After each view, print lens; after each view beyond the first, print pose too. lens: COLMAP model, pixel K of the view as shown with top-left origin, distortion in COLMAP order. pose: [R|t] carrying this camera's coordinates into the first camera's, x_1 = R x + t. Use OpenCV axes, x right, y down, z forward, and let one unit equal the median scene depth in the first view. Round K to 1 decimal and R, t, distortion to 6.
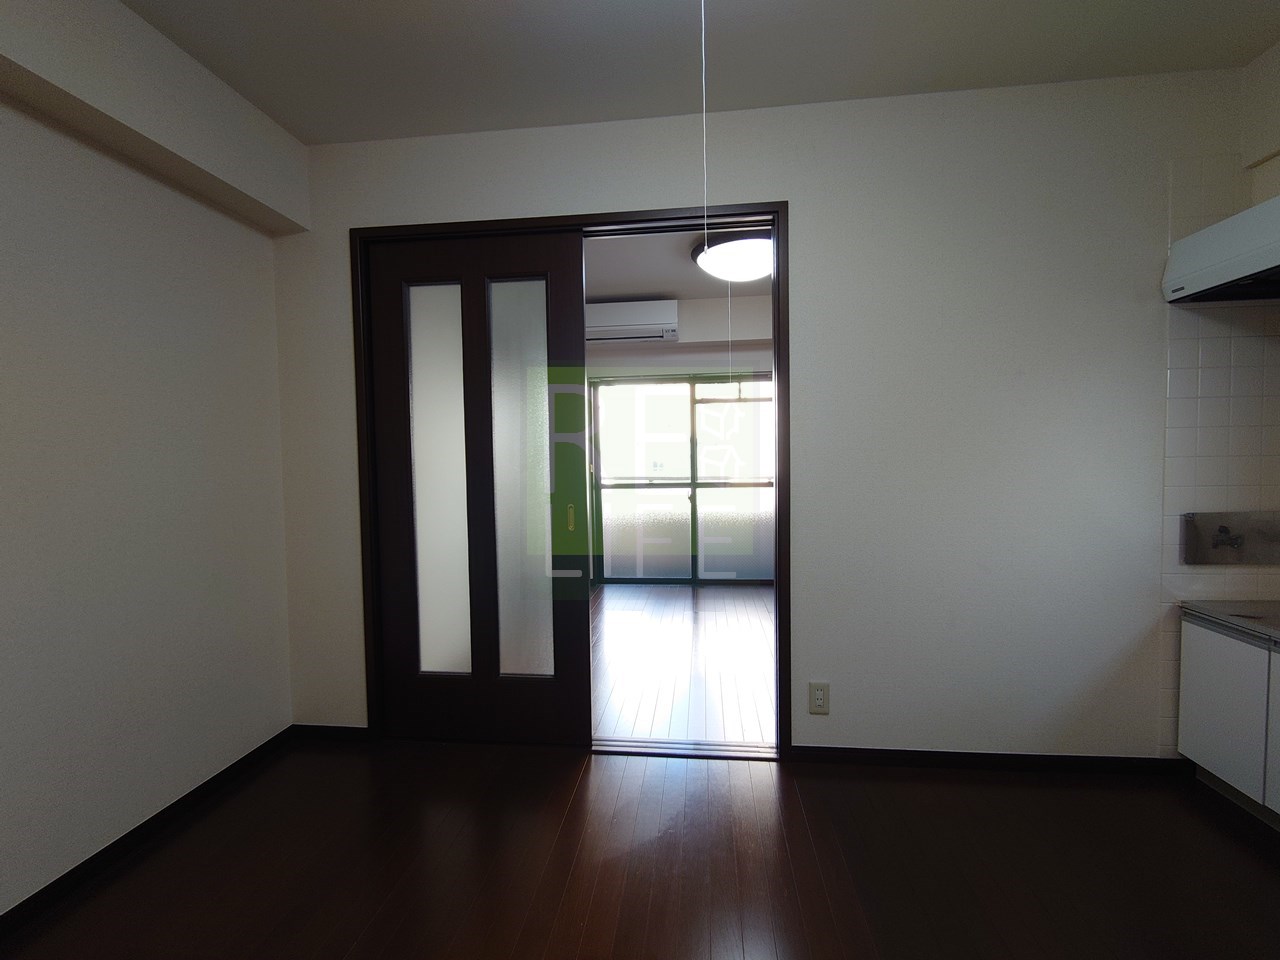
lens RADIAL K [[551.2, 0, 643.1], [0, 551.2, 490.6], [0, 0, 1]] dist [0.000317, -0.000724]
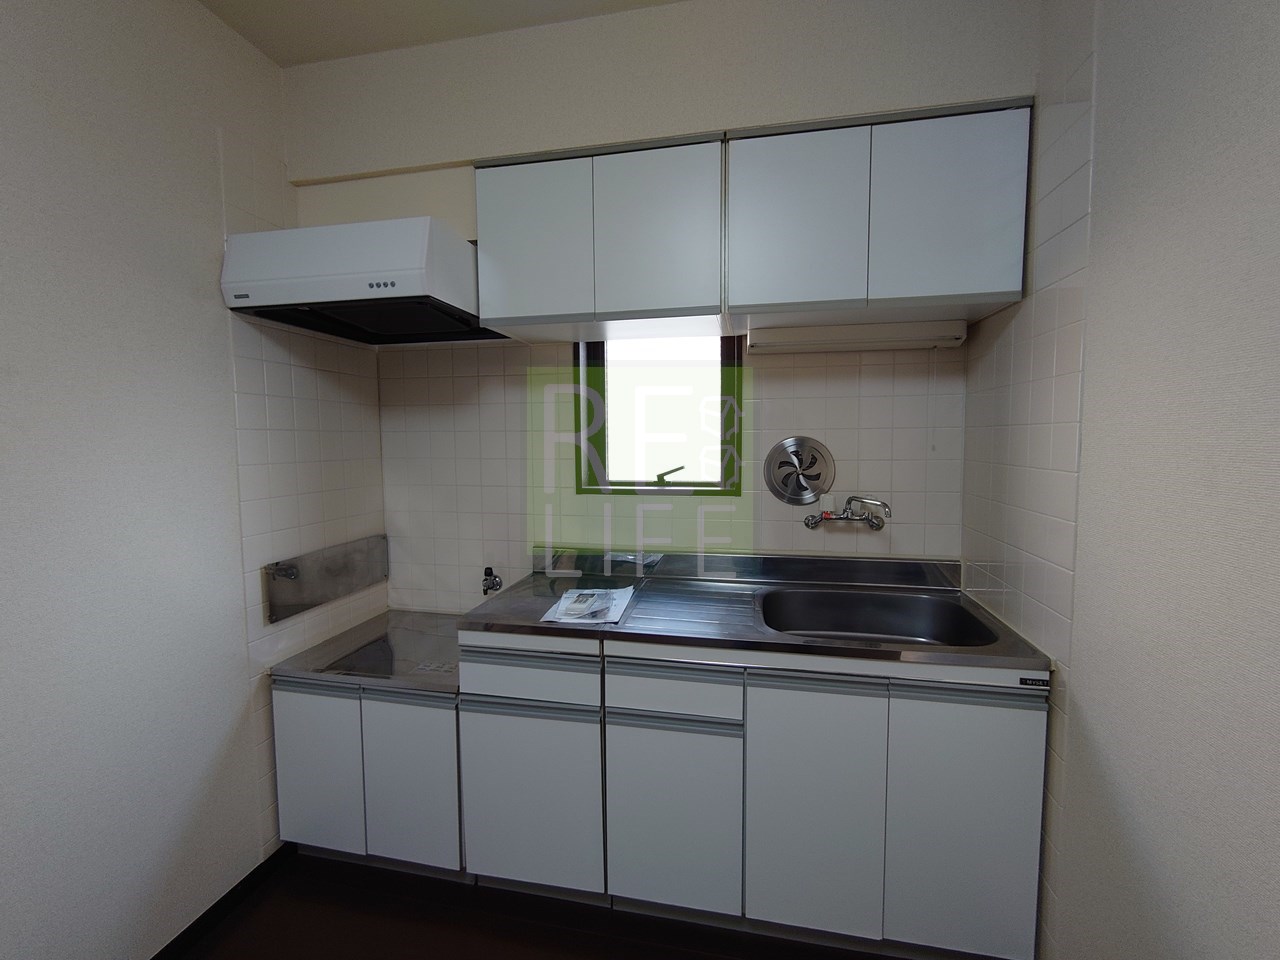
lens RADIAL K [[551.2, 0, 640.3], [0, 551.2, 476.8], [0, 0, 1]] dist [0.000317, -0.000724]
pose [[0.089852, -0.053080, 0.994540, 0.198278], [0.048770, 0.997615, 0.048838, -0.107455], [-0.994760, 0.044116, 0.092226, 0.340621]]
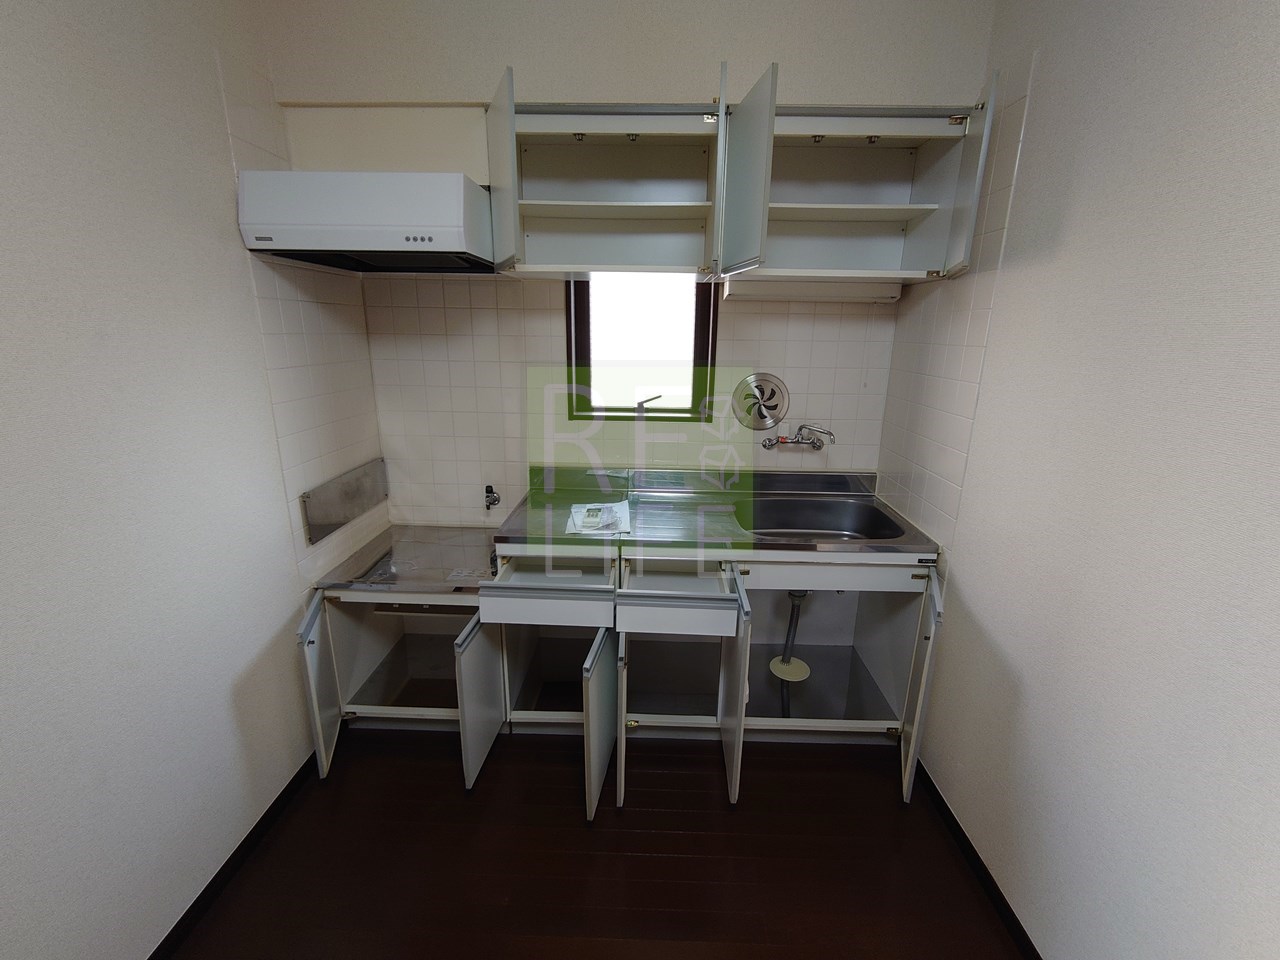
lens RADIAL K [[551.2, 0, 641.7], [0, 551.2, 479.2], [0, 0, 1]] dist [0.000317, -0.000724]
pose [[-0.087857, -0.246943, 0.965039, 0.042914], [0.030858, 0.967645, 0.250420, -0.197288], [-0.995655, 0.051780, -0.077394, 0.498691]]
